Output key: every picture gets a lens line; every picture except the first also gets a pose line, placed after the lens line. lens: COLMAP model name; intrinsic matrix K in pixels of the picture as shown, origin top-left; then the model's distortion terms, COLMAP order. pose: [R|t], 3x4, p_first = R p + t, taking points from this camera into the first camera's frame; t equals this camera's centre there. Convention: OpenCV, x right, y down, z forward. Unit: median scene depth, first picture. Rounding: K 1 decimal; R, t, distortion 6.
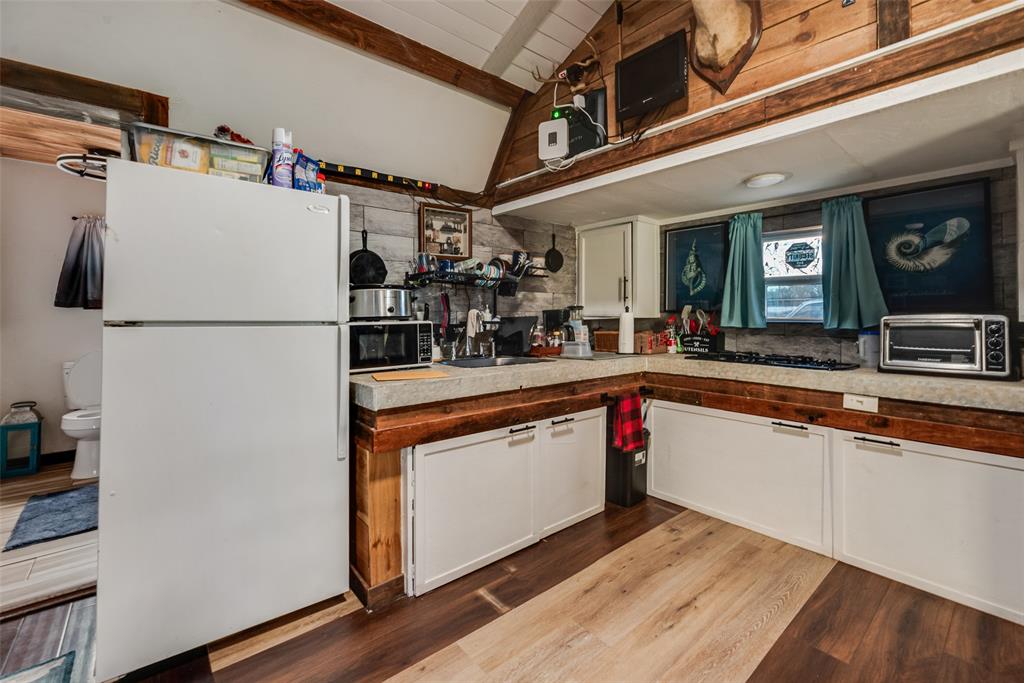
lens RADIAL K [[437.6, 0, 517.9], [0, 437.6, 308.9], [0, 0, 1]] dist [-0.010567, 0.000559]
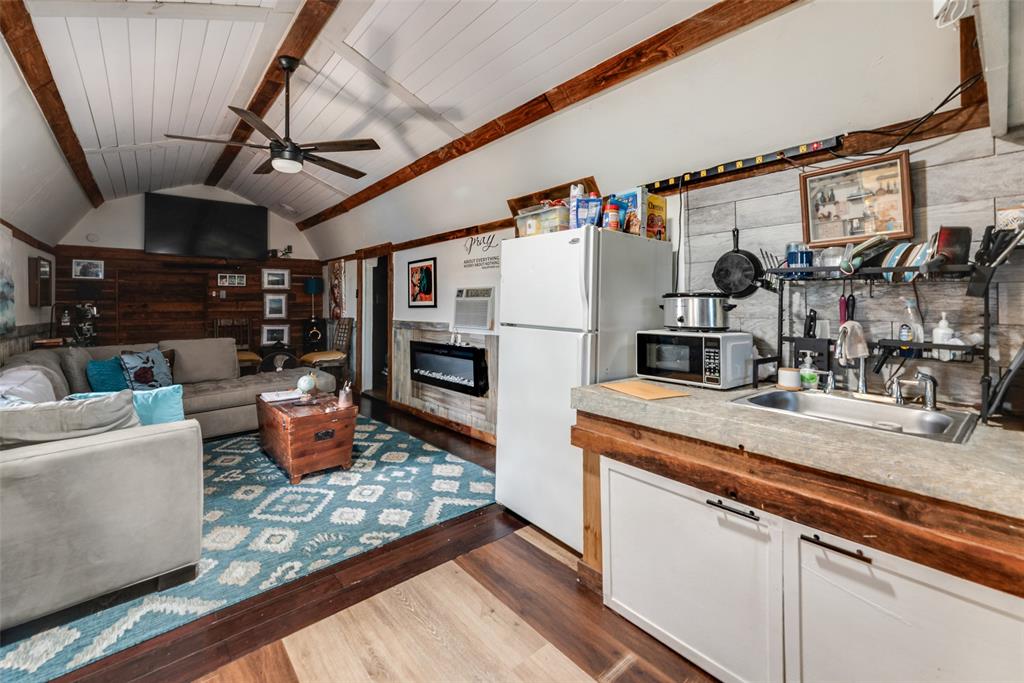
lens RADIAL K [[437.6, 0, 528.1], [0, 437.6, 288.4], [0, 0, 1]] dist [-0.010567, 0.000559]
pose [[0.014429, -0.024256, -0.999602, 0.612782], [0.016344, 0.999578, -0.024019, -0.045610], [0.999762, -0.015991, 0.014819, 0.622111]]
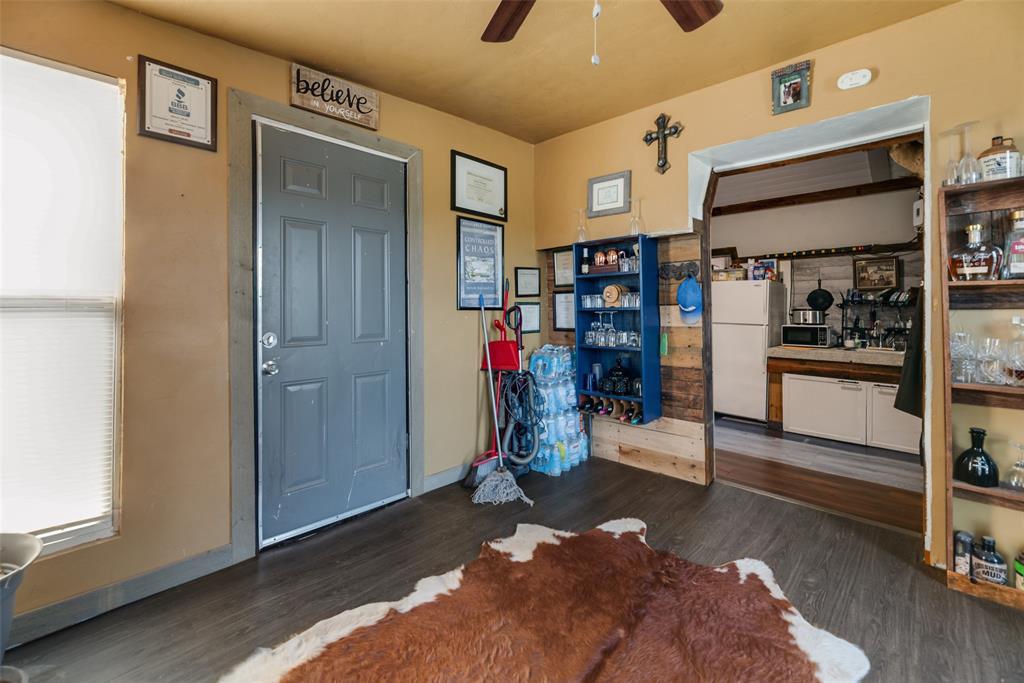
lens RADIAL K [[437.6, 0, 522.5], [0, 437.6, 304.6], [0, 0, 1]] dist [-0.010567, 0.000559]
pose [[0.105415, 0.007515, -0.994400, 1.688011], [0.014657, 0.999851, 0.009110, -0.114377], [0.994320, -0.015535, 0.105289, -0.646451]]
